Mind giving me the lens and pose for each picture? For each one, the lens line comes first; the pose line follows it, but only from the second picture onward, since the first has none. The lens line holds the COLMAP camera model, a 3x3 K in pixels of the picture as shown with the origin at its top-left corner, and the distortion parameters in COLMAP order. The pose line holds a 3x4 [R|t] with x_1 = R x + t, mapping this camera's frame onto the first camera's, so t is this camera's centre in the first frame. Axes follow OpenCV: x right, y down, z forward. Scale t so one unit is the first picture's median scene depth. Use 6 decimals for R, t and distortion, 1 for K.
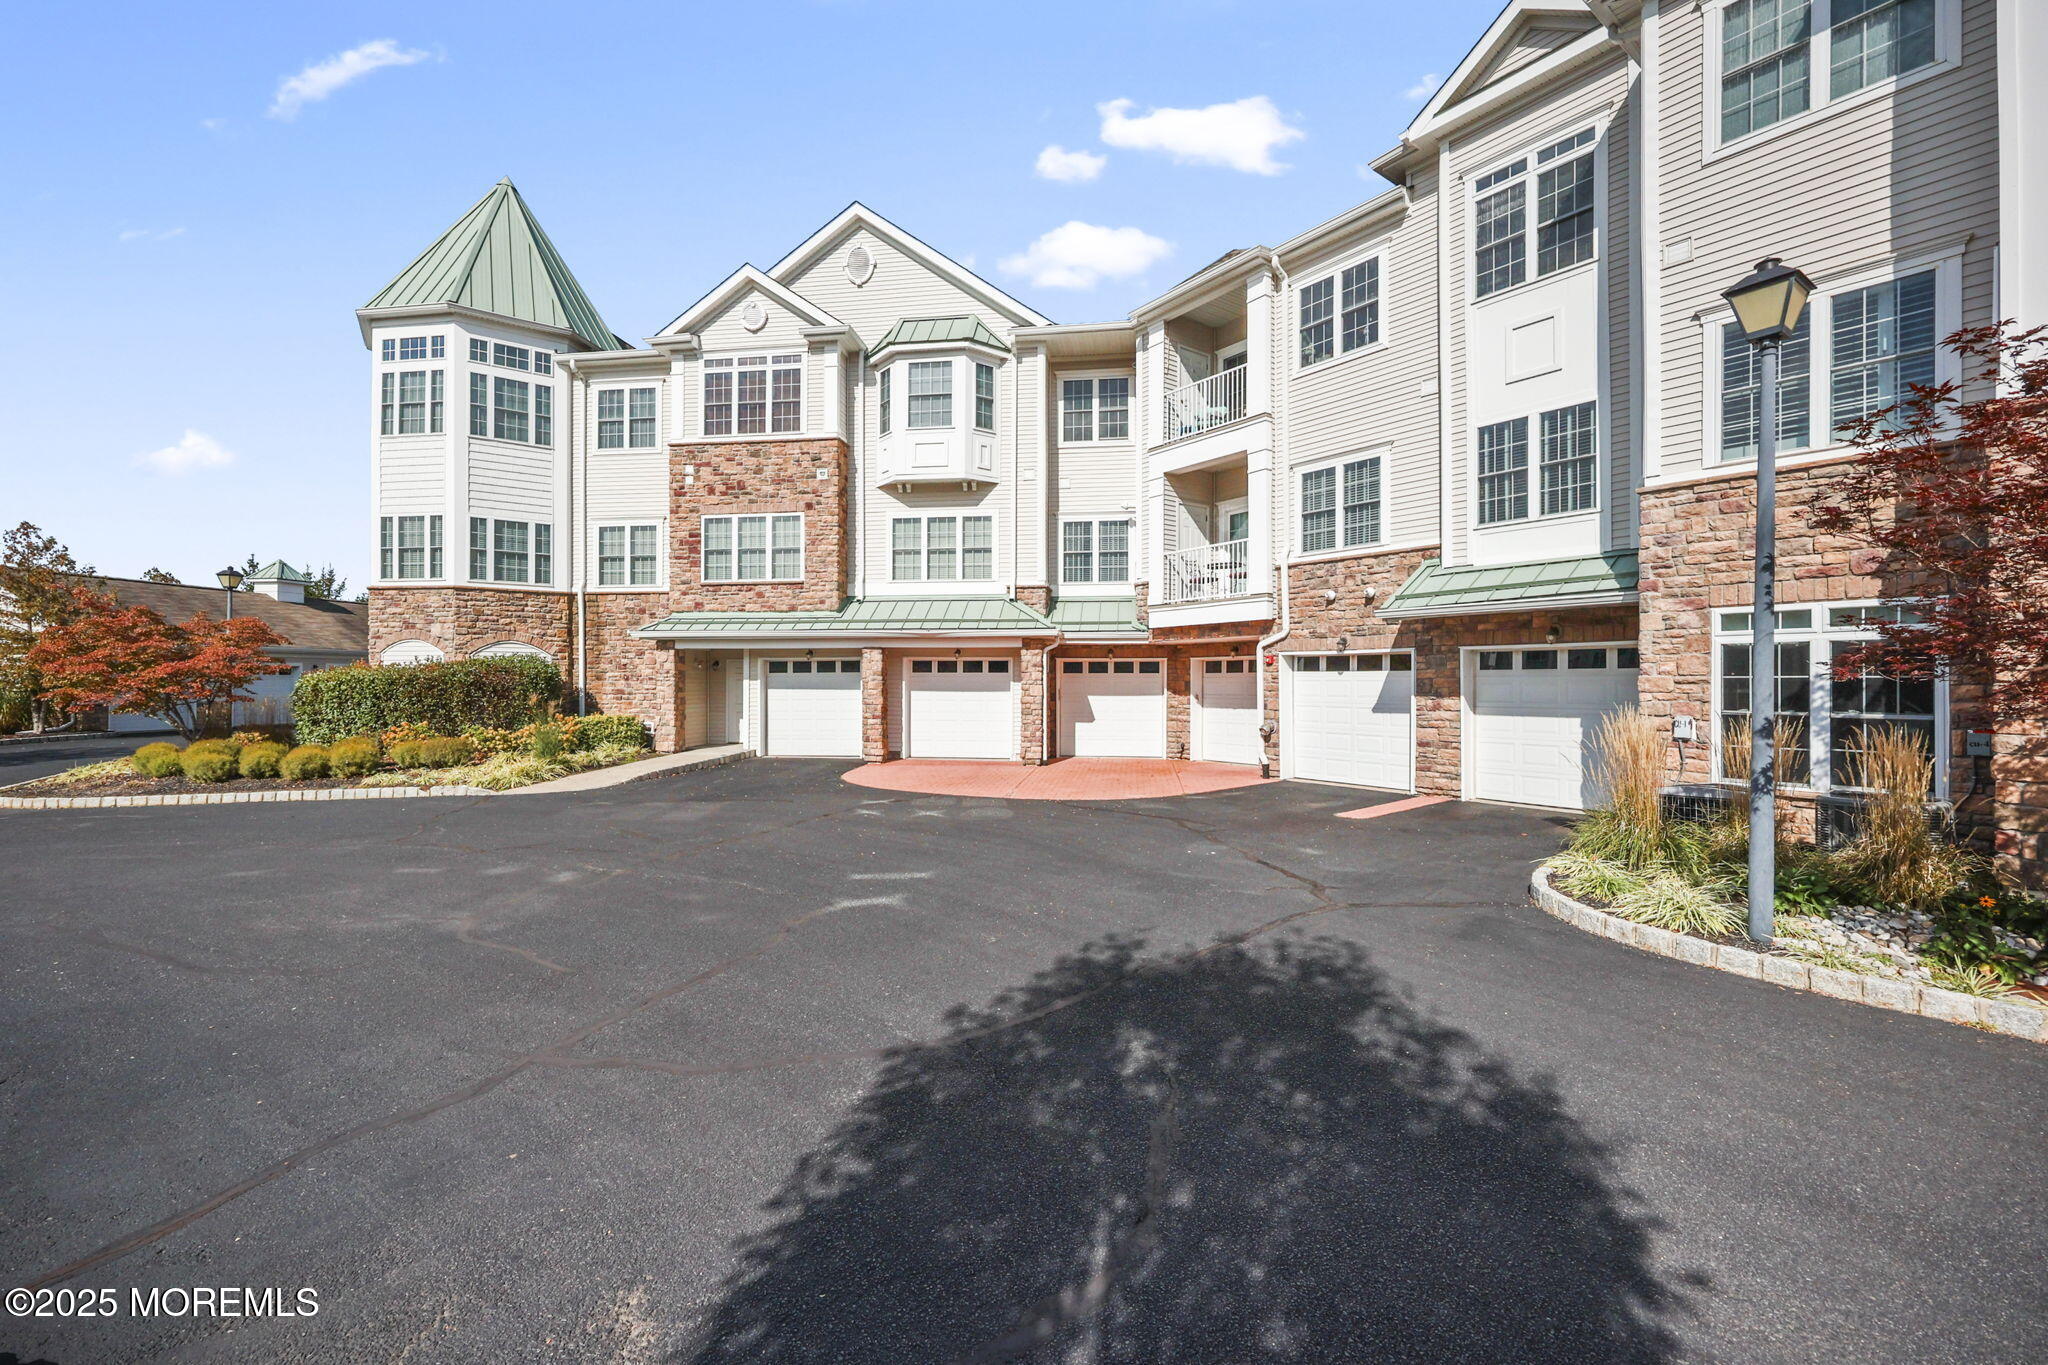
lens RADIAL K [[831.9, 0, 1026.0], [0, 831.9, 675.9], [0, 0, 1]] dist [0.000591, 0.000184]
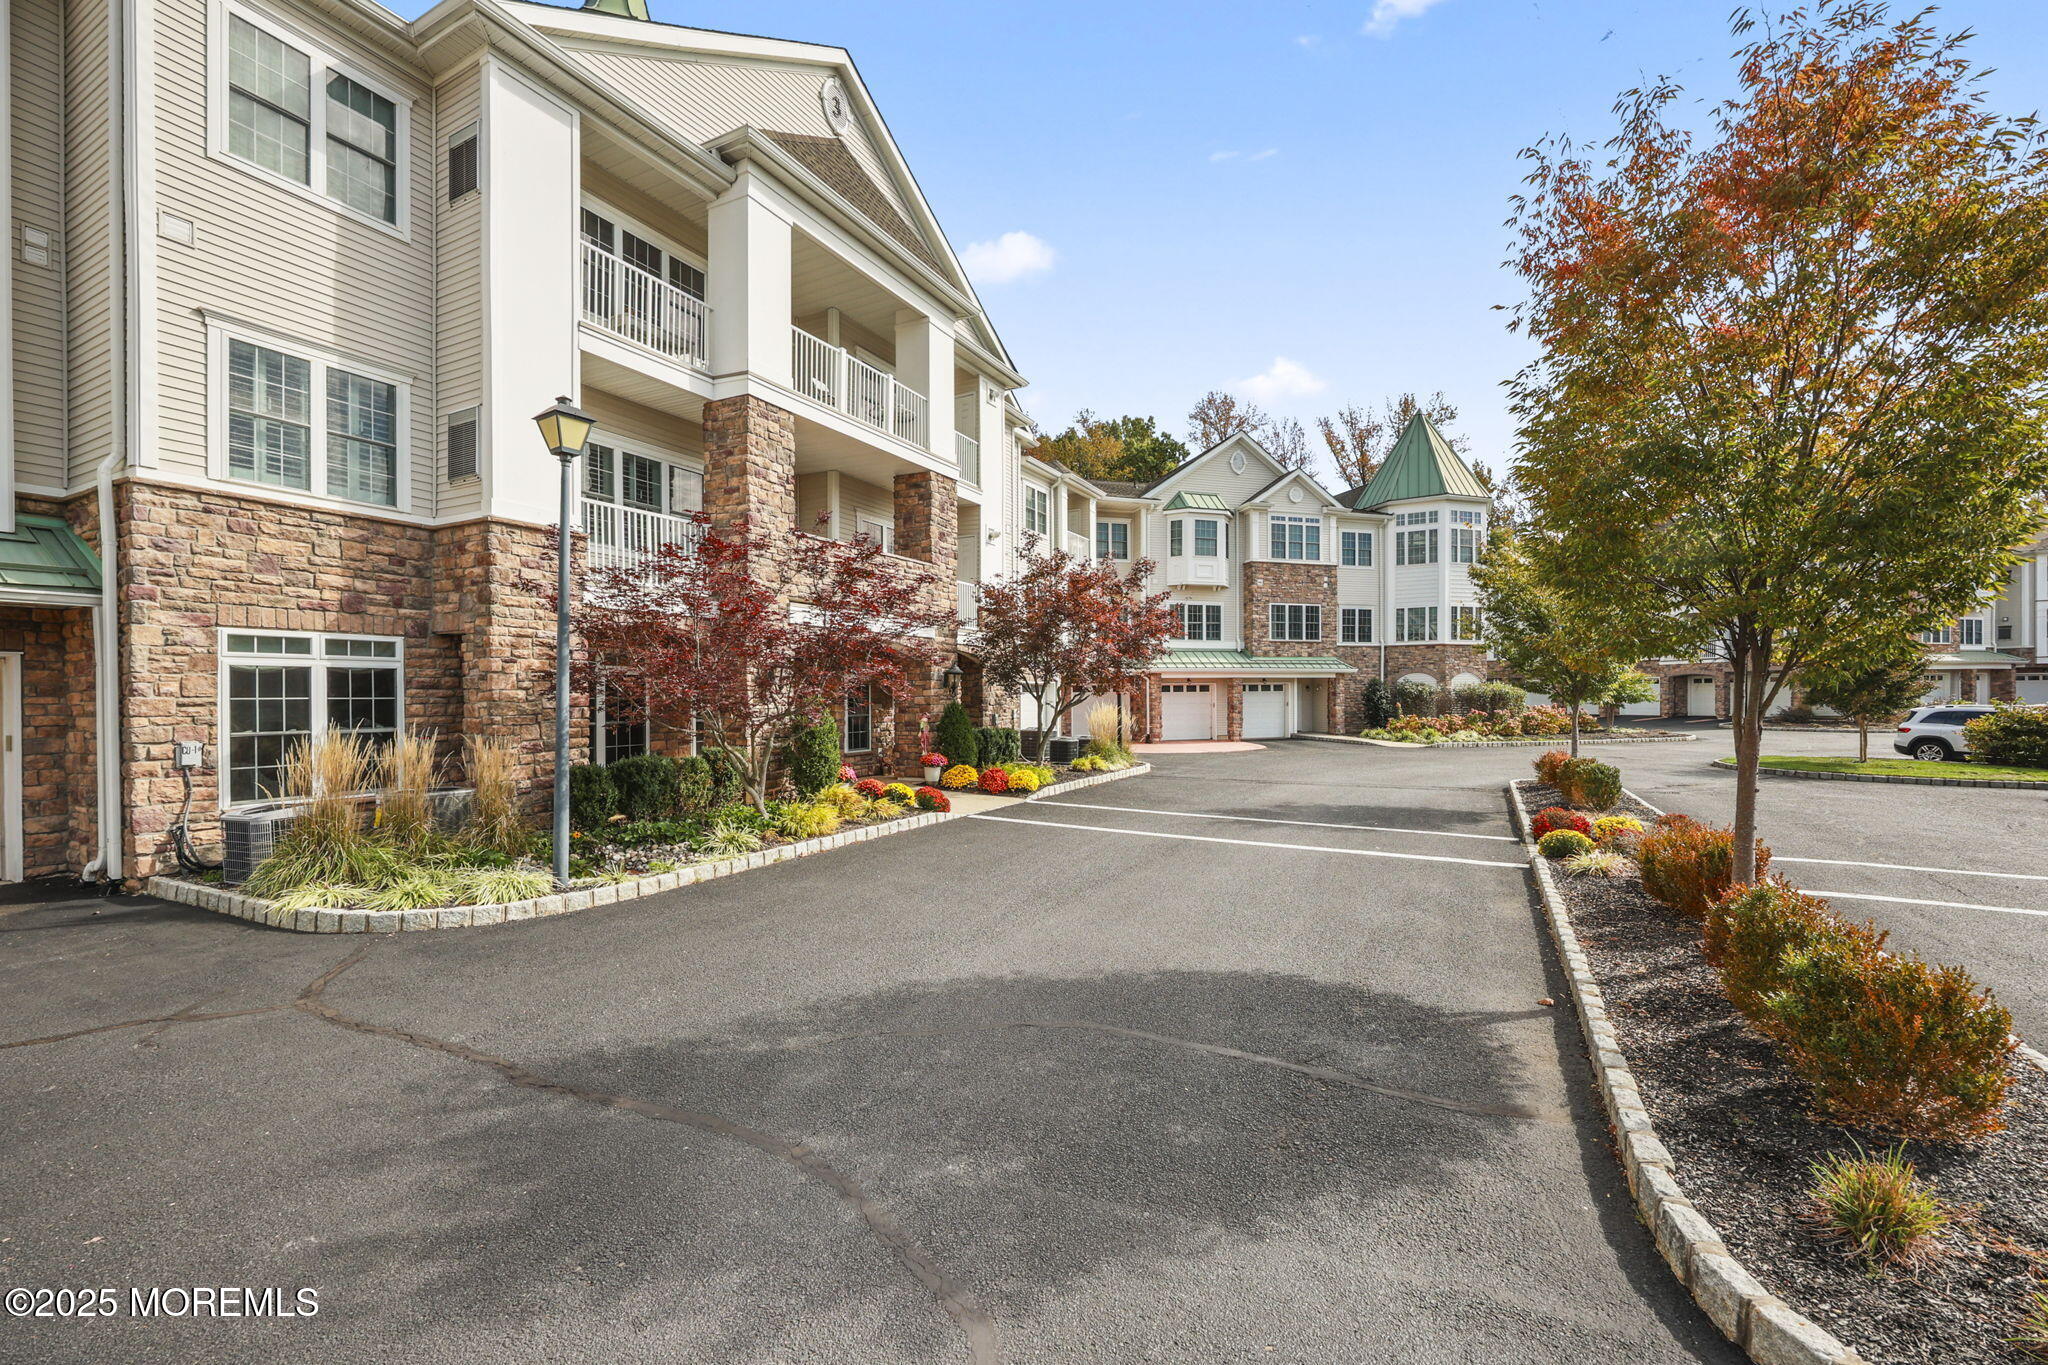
lens RADIAL K [[861.0, 0, 1027.9], [0, 861.0, 708.6], [0, 0, 1]] dist [0.001401, 0.000154]
pose [[-0.429035, -0.008802, 0.903245, -0.473403], [0.001168, 0.999946, 0.010299, 0.003621], [-0.903287, 0.005473, -0.429001, 0.582020]]
